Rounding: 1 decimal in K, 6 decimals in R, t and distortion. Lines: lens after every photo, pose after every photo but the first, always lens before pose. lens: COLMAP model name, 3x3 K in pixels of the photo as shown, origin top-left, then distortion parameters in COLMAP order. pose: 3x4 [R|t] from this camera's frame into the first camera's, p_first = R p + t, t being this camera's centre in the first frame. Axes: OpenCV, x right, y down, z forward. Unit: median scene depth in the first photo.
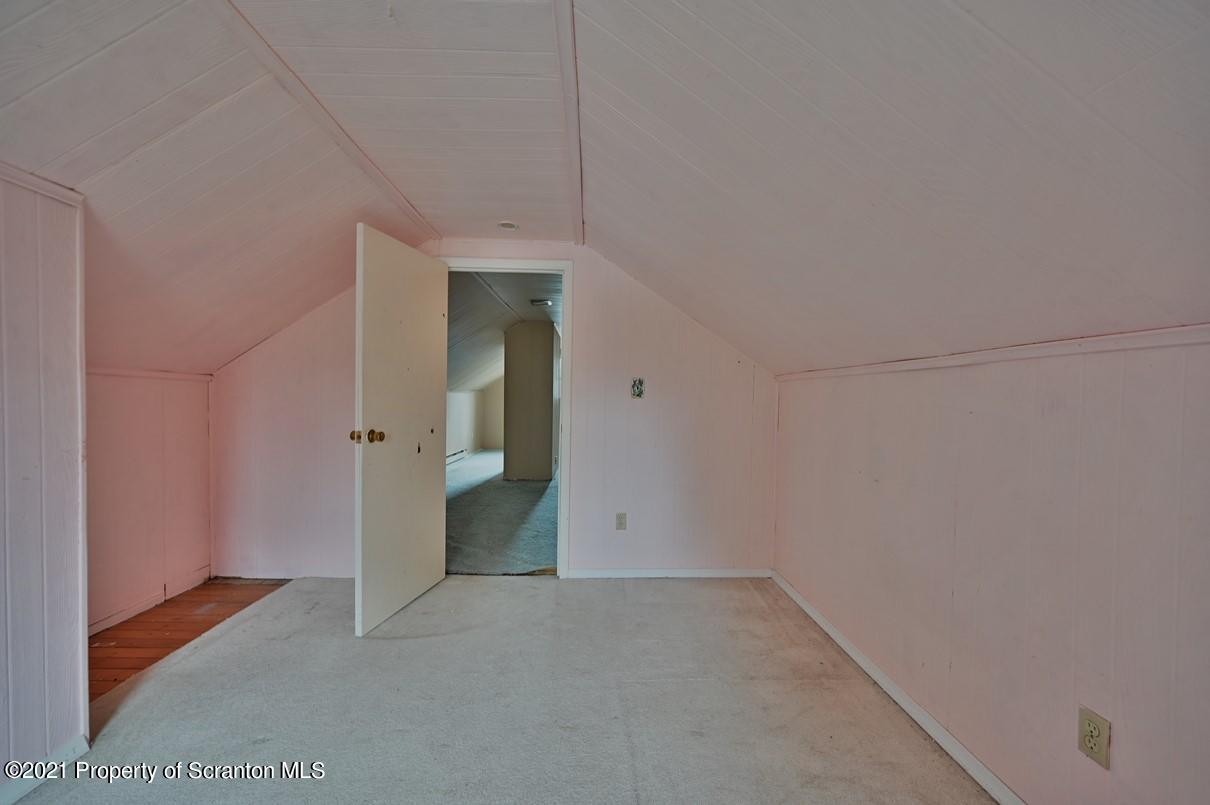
lens RADIAL K [[476.7, 0, 605.0], [0, 476.7, 402.5], [0, 0, 1]] dist [-0.000523, 0.000213]
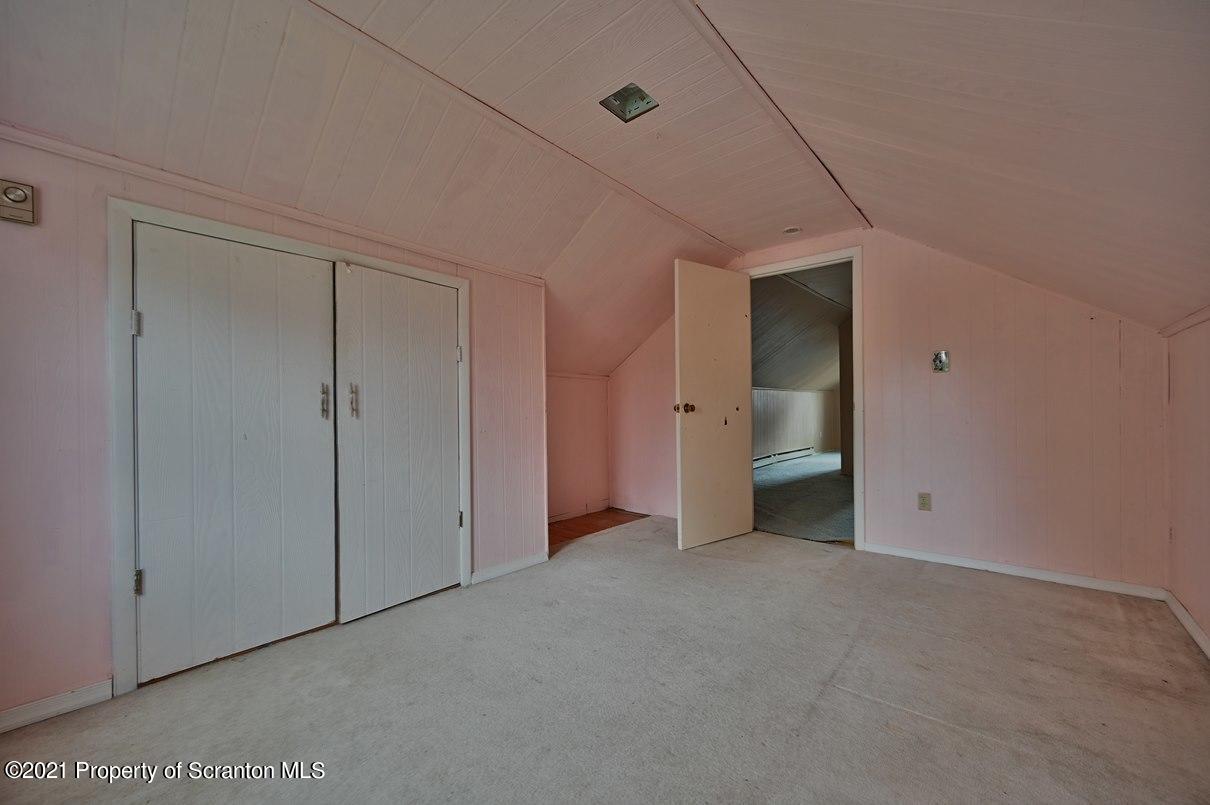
lens RADIAL K [[476.7, 0, 605.0], [0, 476.7, 402.5], [0, 0, 1]] dist [-0.000523, 0.000213]
pose [[0.730904, -0.025267, -0.682012, 0.253425], [0.009730, 0.999599, -0.026605, 0.077789], [0.682411, 0.012809, 0.730857, -0.162334]]
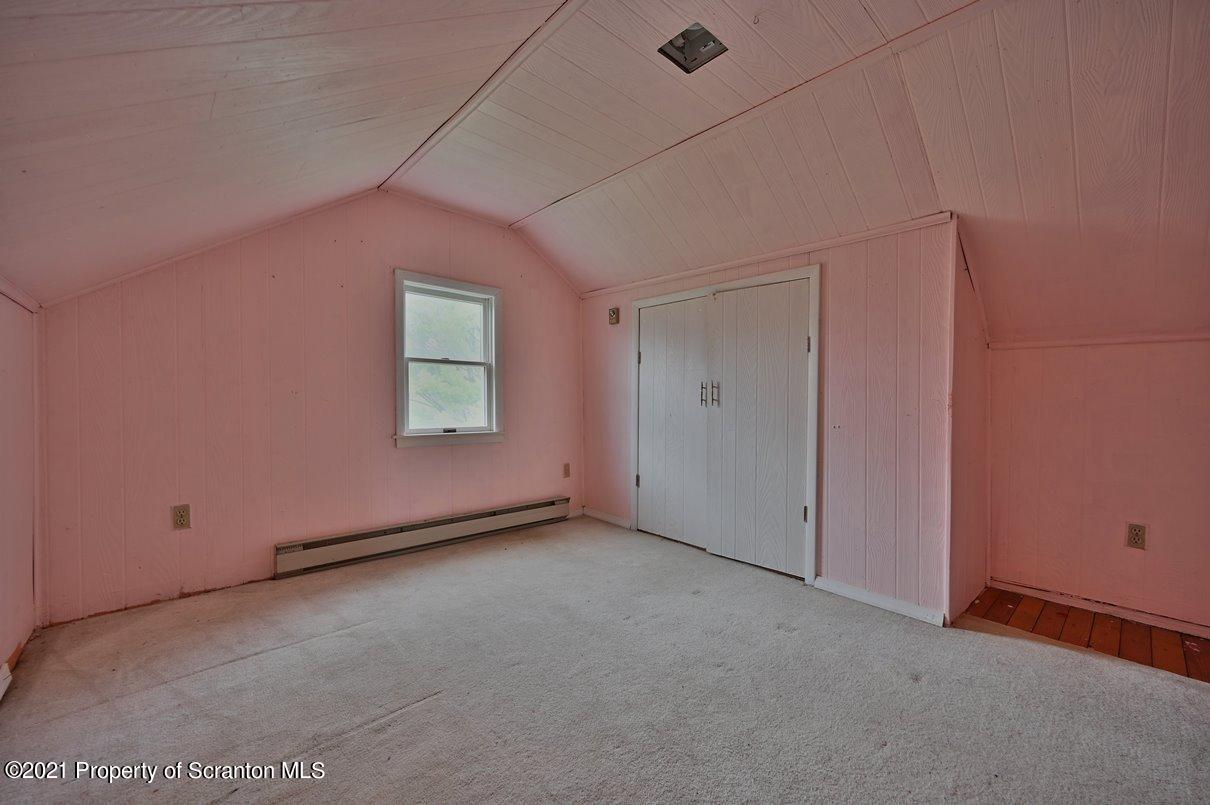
lens RADIAL K [[466.6, 0, 605.0], [0, 466.6, 402.5], [0, 0, 1]] dist [-0.001311, -0.000049]
pose [[-0.766063, -0.013976, -0.642613, 0.276125], [-0.023834, 0.999694, 0.006672, 0.068095], [0.642323, 0.020427, -0.766162, 0.790530]]
